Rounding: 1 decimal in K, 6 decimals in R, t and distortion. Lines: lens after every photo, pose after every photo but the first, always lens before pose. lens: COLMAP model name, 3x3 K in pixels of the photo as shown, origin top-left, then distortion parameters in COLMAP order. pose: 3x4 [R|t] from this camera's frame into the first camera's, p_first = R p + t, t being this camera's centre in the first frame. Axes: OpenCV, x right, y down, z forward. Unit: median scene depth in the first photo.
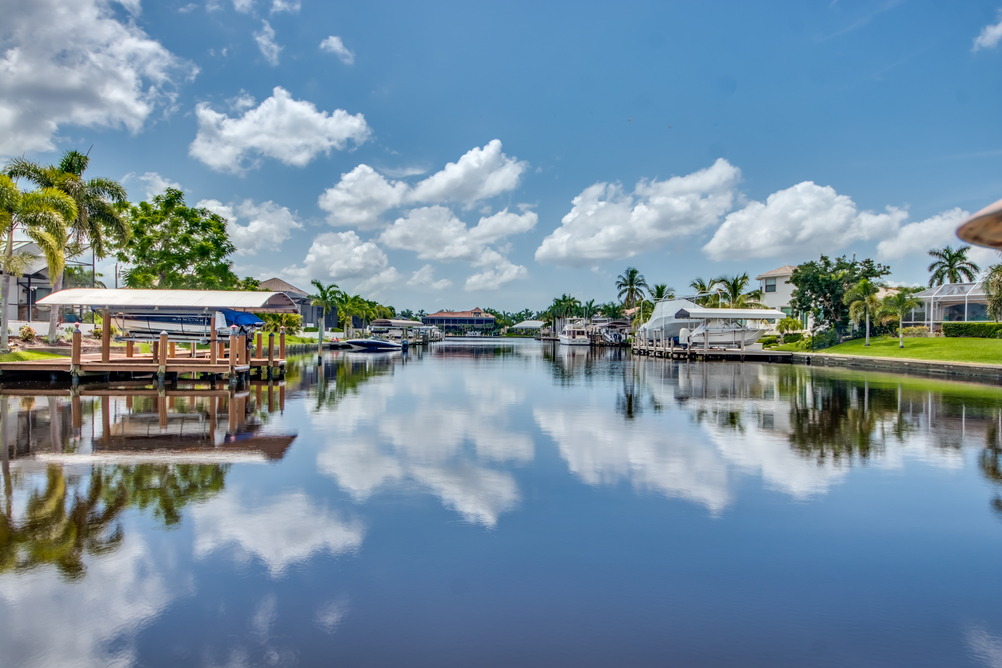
lens RADIAL K [[580.3, 0, 514.9], [0, 580.3, 319.8], [0, 0, 1]] dist [0.004354, 0.000438]
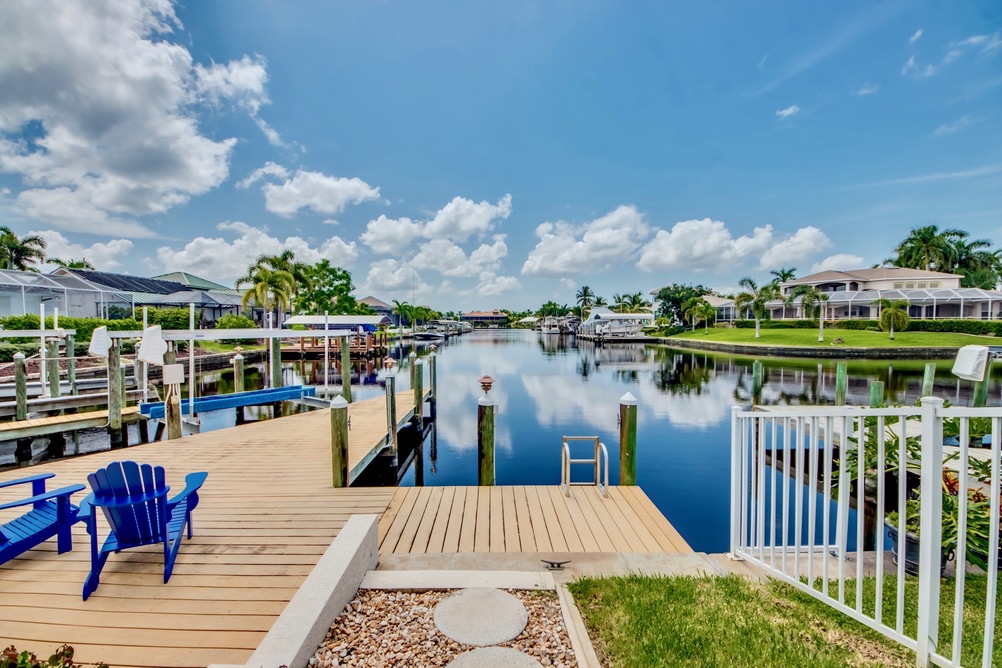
lens RADIAL K [[380.6, 0, 492.8], [0, 380.6, 343.2], [0, 0, 1]] dist [0.011965, -0.011587]
pose [[0.997068, -0.013559, -0.075303, 0.050306], [0.018746, 0.997467, 0.068609, -0.014439], [0.074183, -0.069820, 0.994798, -0.181799]]
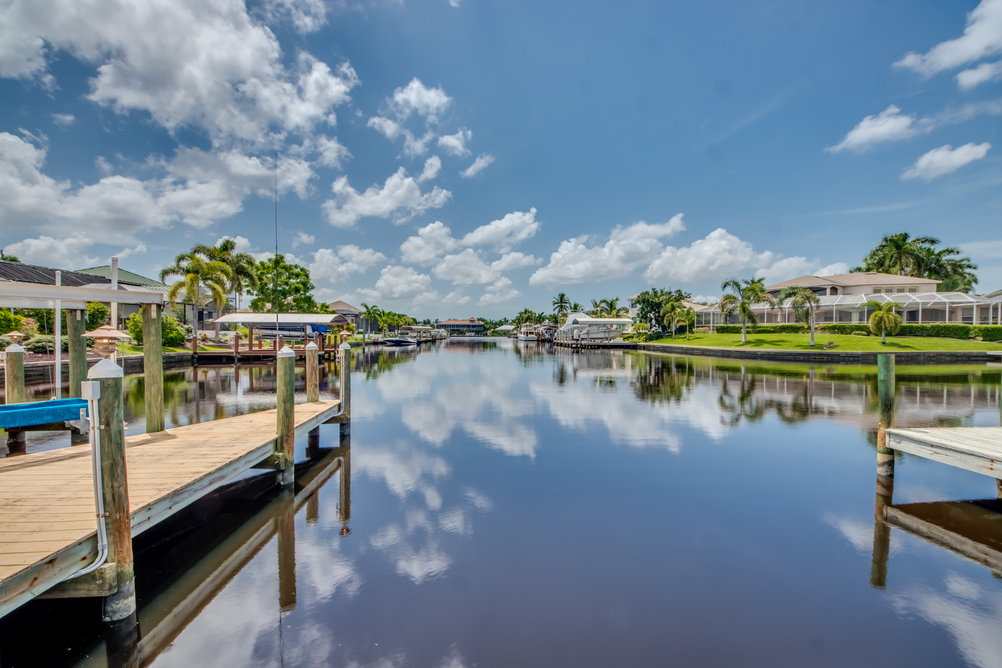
lens RADIAL K [[378.7, 0, 500.7], [0, 378.7, 325.2], [0, 0, 1]] dist [0.039425, -0.019134]
pose [[0.999920, -0.010445, 0.007151, 0.053024], [0.010436, 0.999945, 0.001283, -0.003008], [-0.007164, -0.001208, 0.999974, -0.119566]]
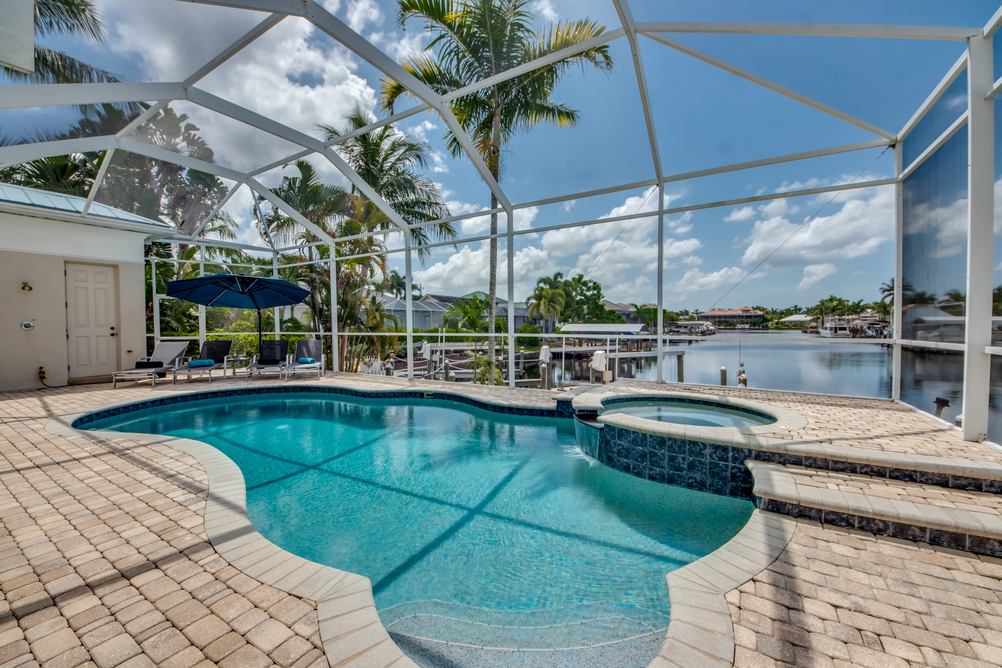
lens RADIAL K [[378.7, 0, 500.7], [0, 378.7, 325.2], [0, 0, 1]] dist [0.039425, -0.019134]
pose [[0.804620, -0.015737, -0.593582, 0.035291], [0.026566, 0.999602, 0.009510, -0.031516], [0.593196, -0.023421, 0.804717, -0.287965]]
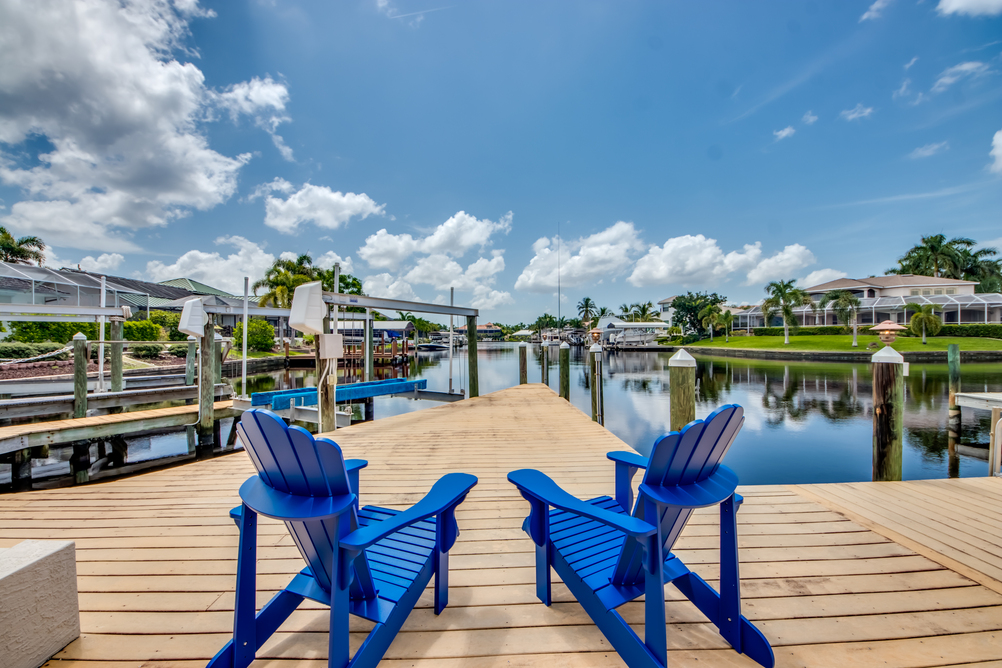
lens RADIAL K [[377.7, 0, 496.0], [0, 377.7, 321.8], [0, 0, 1]] dist [0.014425, -0.012384]
pose [[0.998683, -0.020824, -0.046895, -0.008924], [0.019772, 0.999545, -0.022778, -0.002713], [0.047348, 0.021821, 0.998640, -0.163913]]
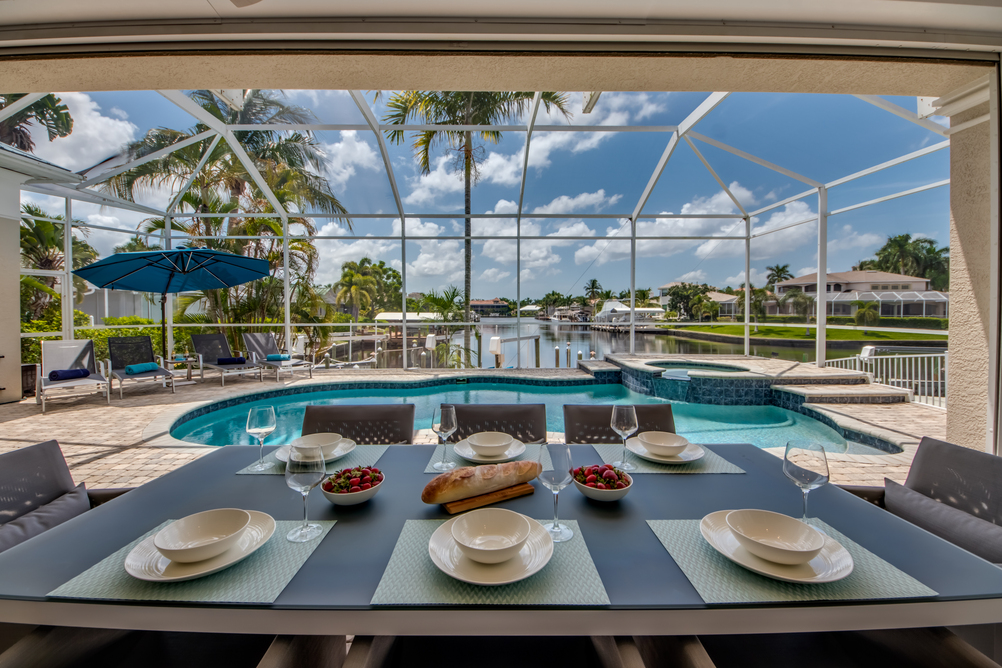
lens RADIAL K [[377.6, 0, 493.8], [0, 377.6, 326.7], [0, 0, 1]] dist [0.044931, -0.025375]
pose [[0.997418, -0.011703, -0.070854, -0.034031], [0.015760, 0.998251, 0.056977, -0.034197], [0.070063, -0.057947, 0.995858, -0.331273]]
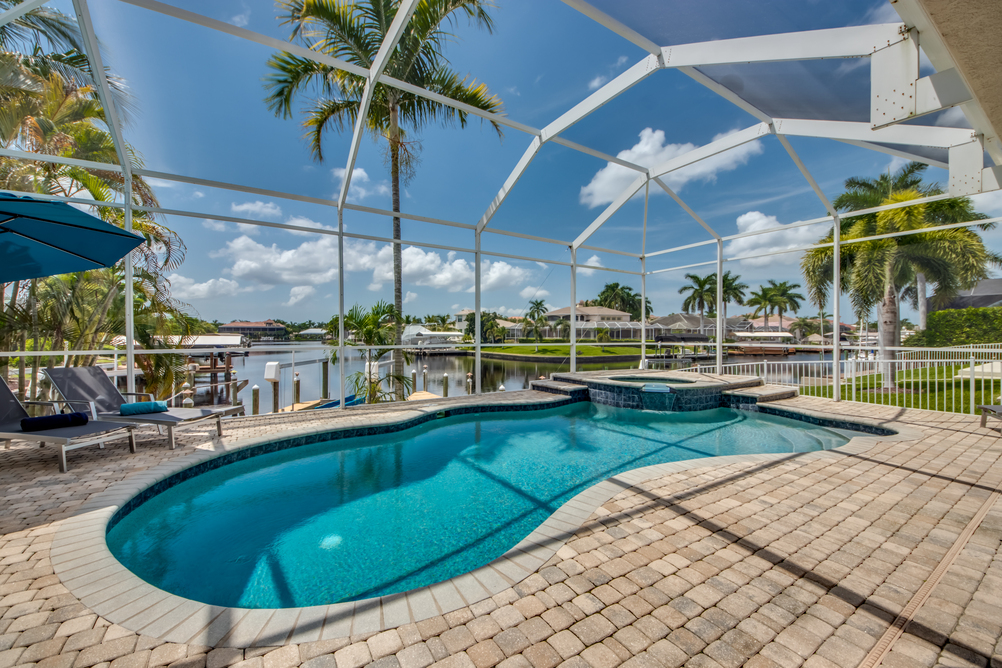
lens RADIAL K [[375.8, 0, 483.2], [0, 375.8, 336.7], [0, 0, 1]] dist [0.016090, -0.000145]
pose [[0.899079, -0.014177, 0.437556, -0.094094], [0.003221, 0.999663, 0.025772, -0.033803], [-0.437774, -0.021762, 0.898822, -0.306455]]
